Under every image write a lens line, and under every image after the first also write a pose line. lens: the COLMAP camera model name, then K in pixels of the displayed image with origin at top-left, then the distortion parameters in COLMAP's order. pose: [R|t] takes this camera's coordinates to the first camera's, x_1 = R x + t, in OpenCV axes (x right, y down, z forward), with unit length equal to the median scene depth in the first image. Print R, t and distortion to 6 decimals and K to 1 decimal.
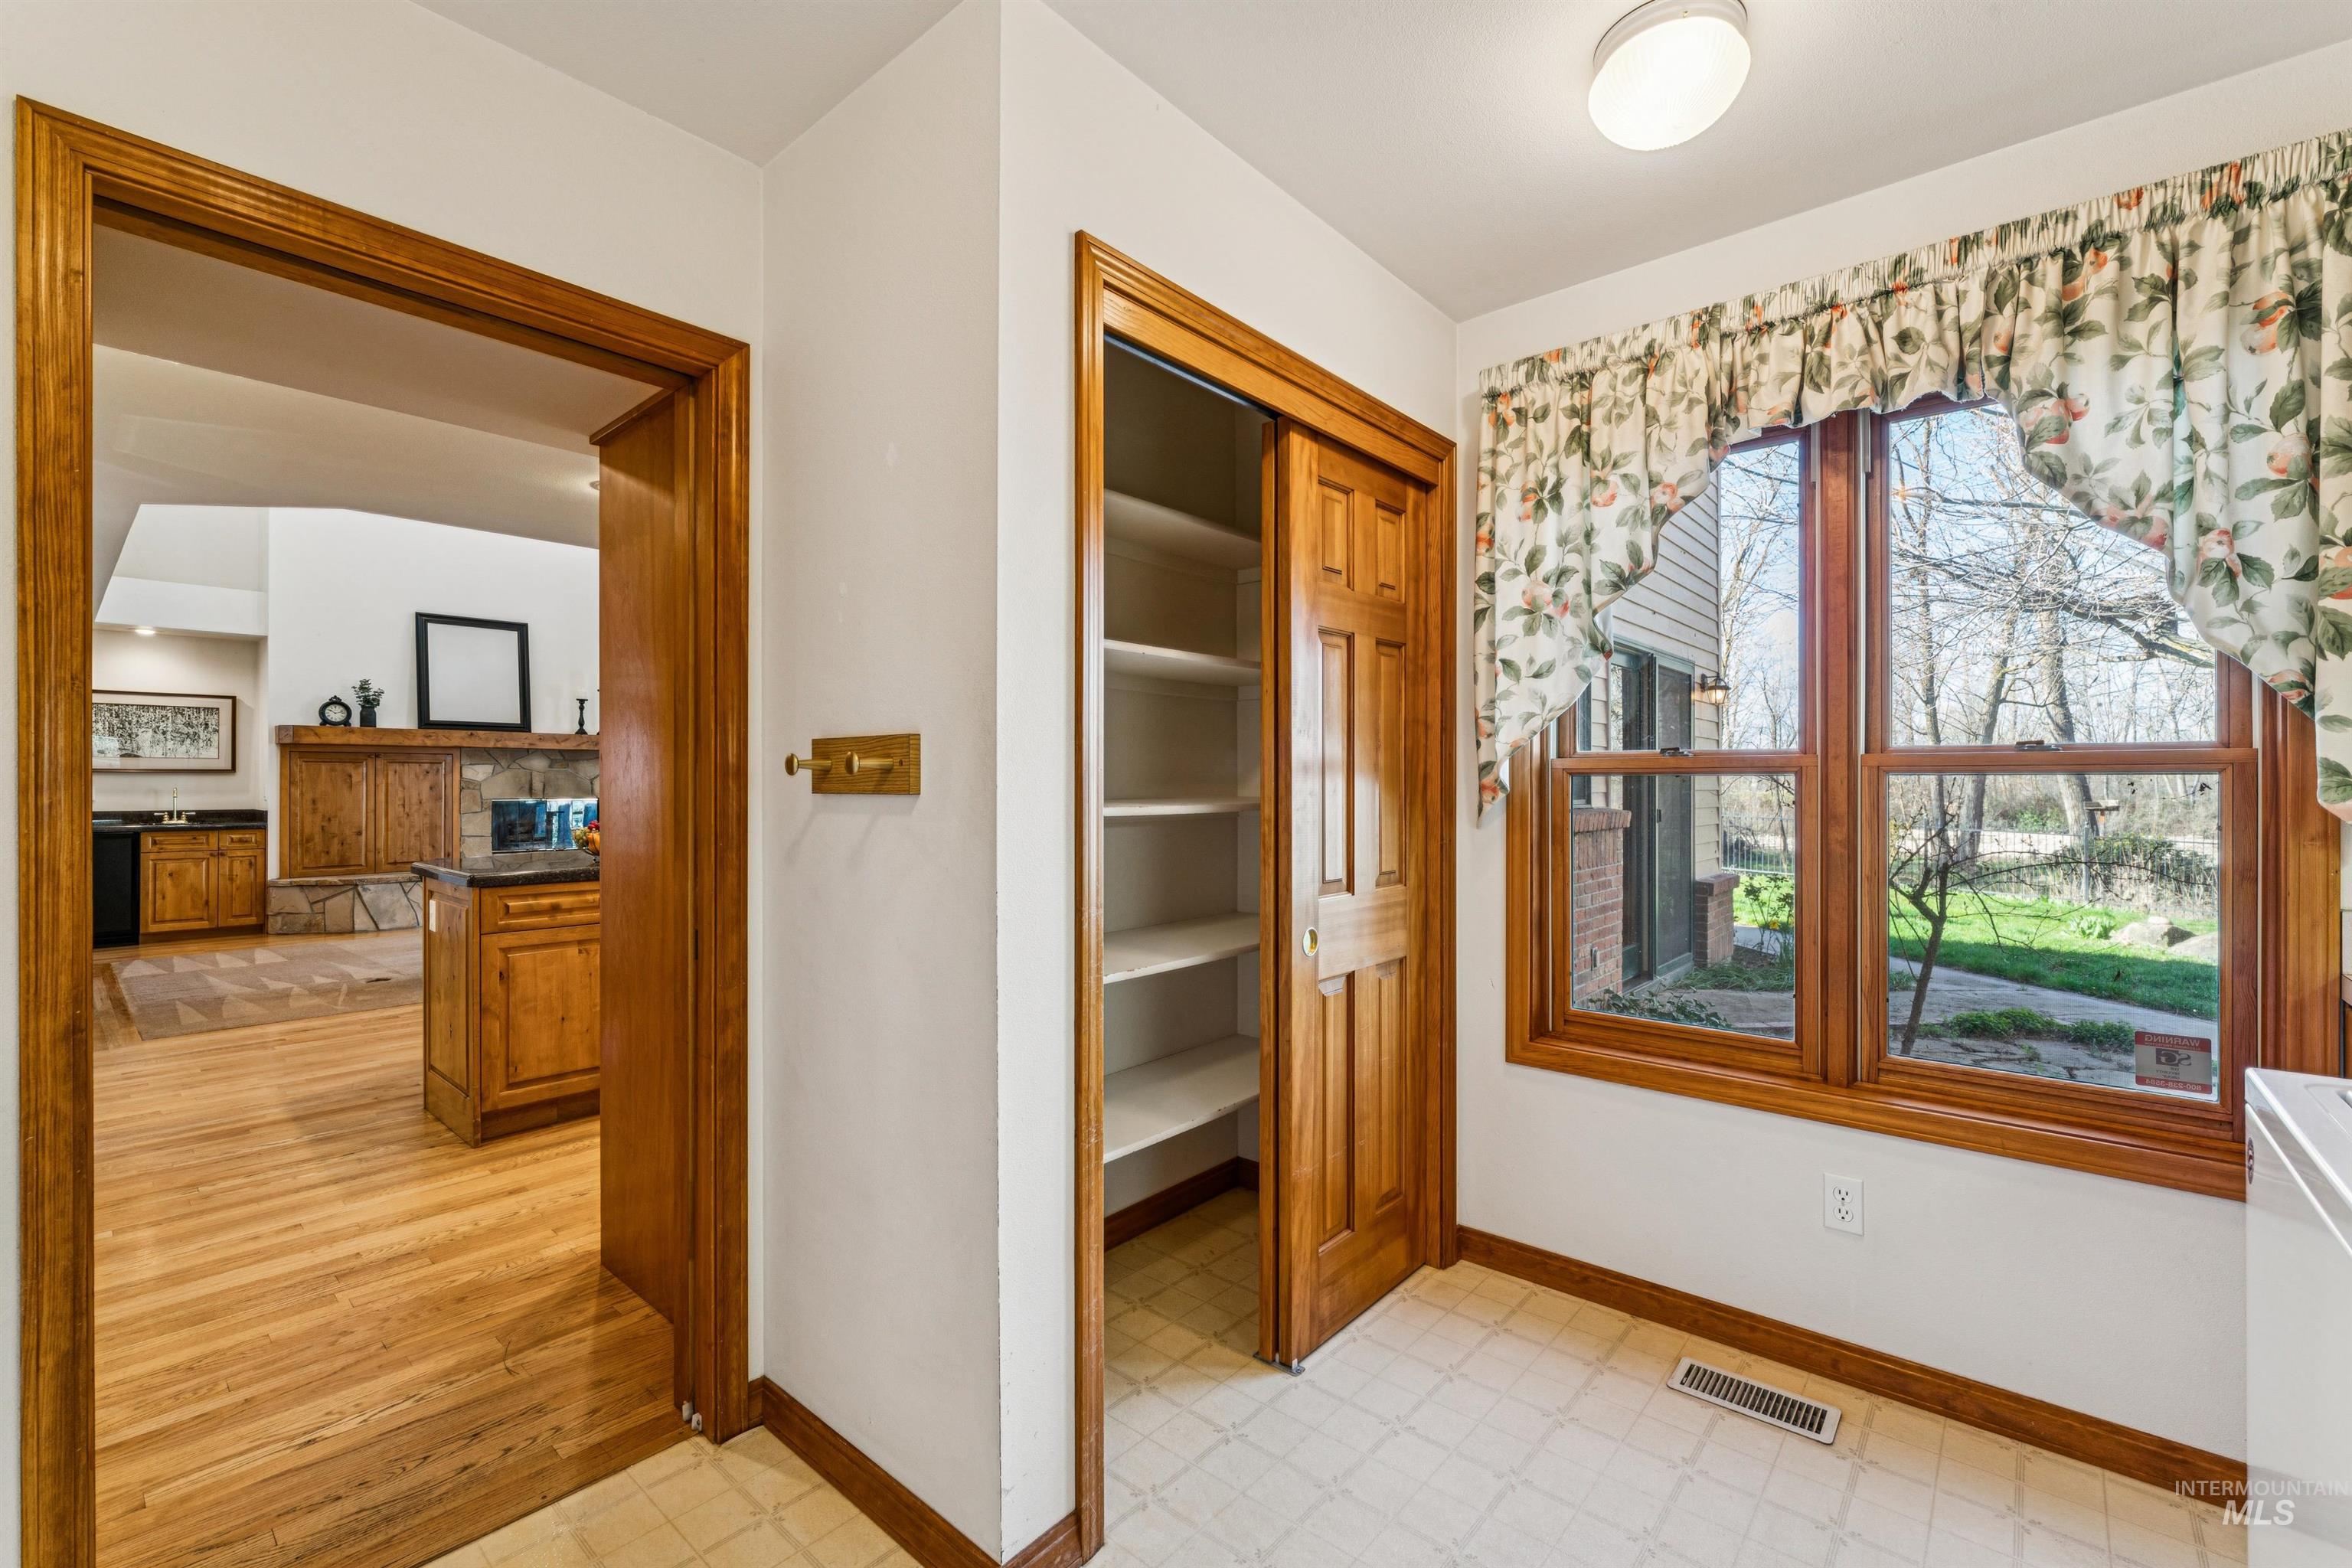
lens RADIAL K [[1018.1, 0, 1180.3], [0, 1018.1, 775.1], [0, 0, 1]] dist [-0.001264, 0.001010]
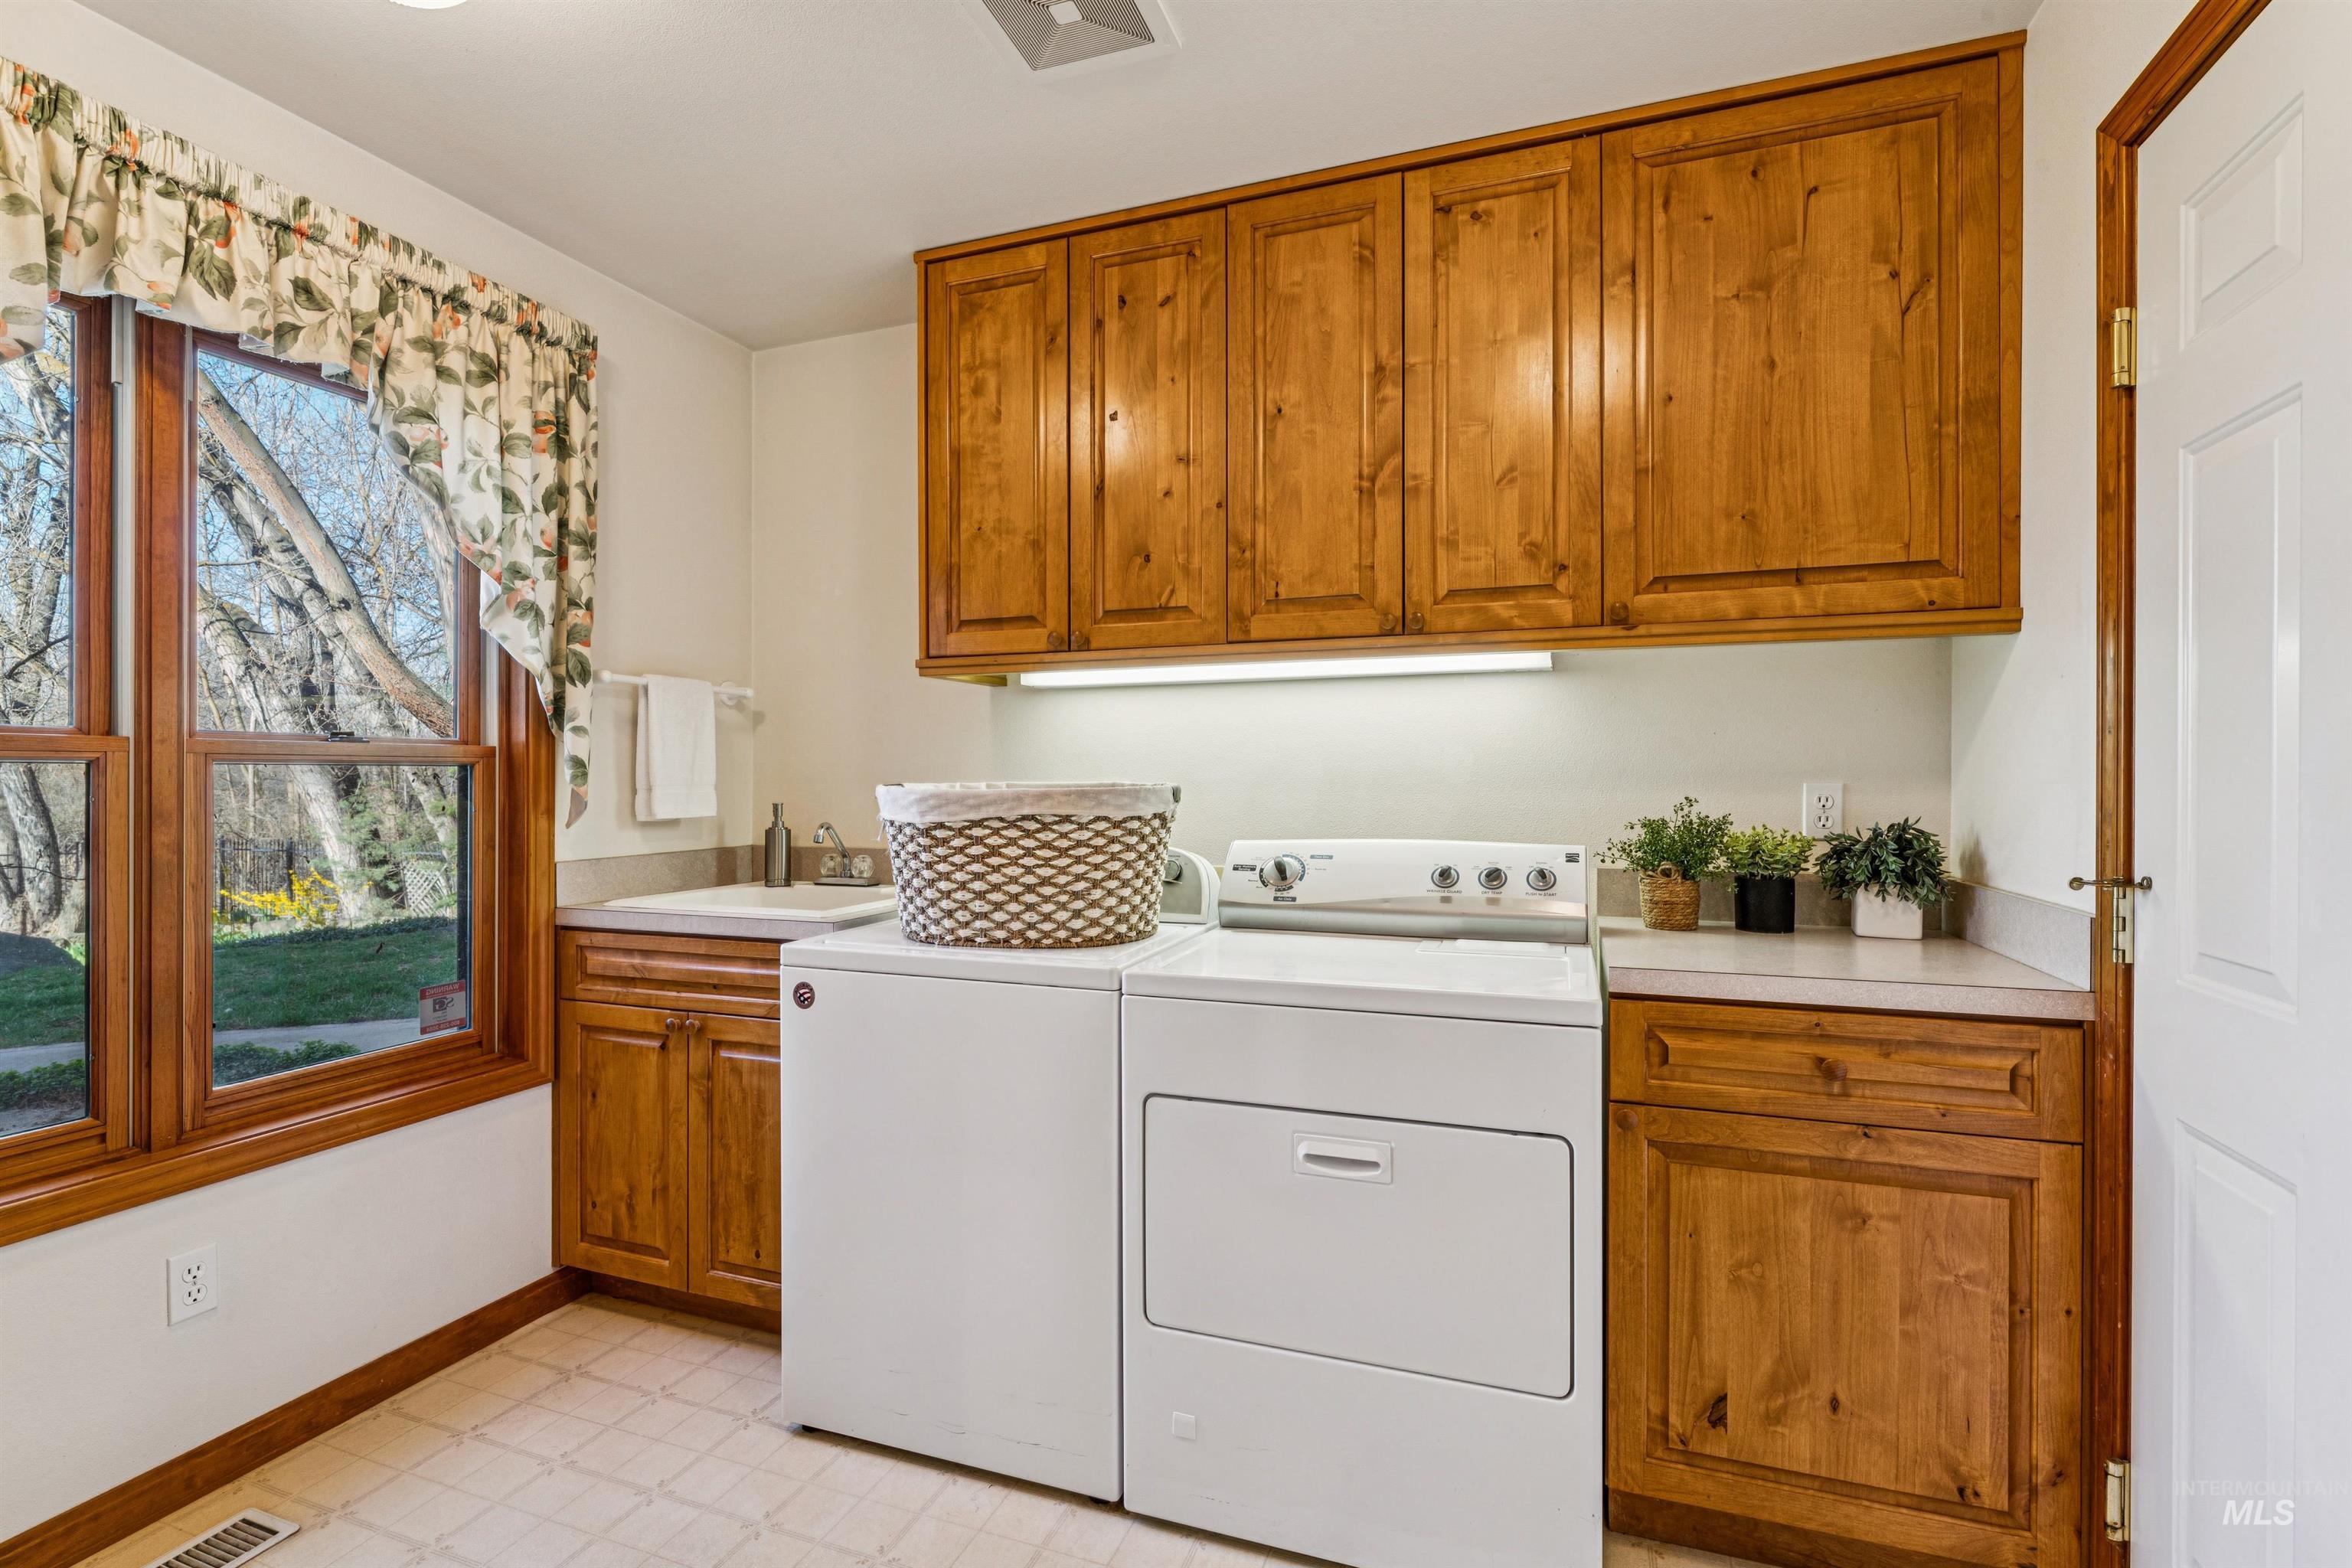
lens RADIAL K [[1061.0, 0, 1184.4], [0, 1061.0, 771.5], [0, 0, 1]] dist [-0.000871, -0.000785]
pose [[-0.356775, 0.000197, 0.934190, -0.495423], [-0.008033, 0.999962, -0.003279, 0.002955], [-0.934156, -0.008674, -0.356760, 0.634213]]
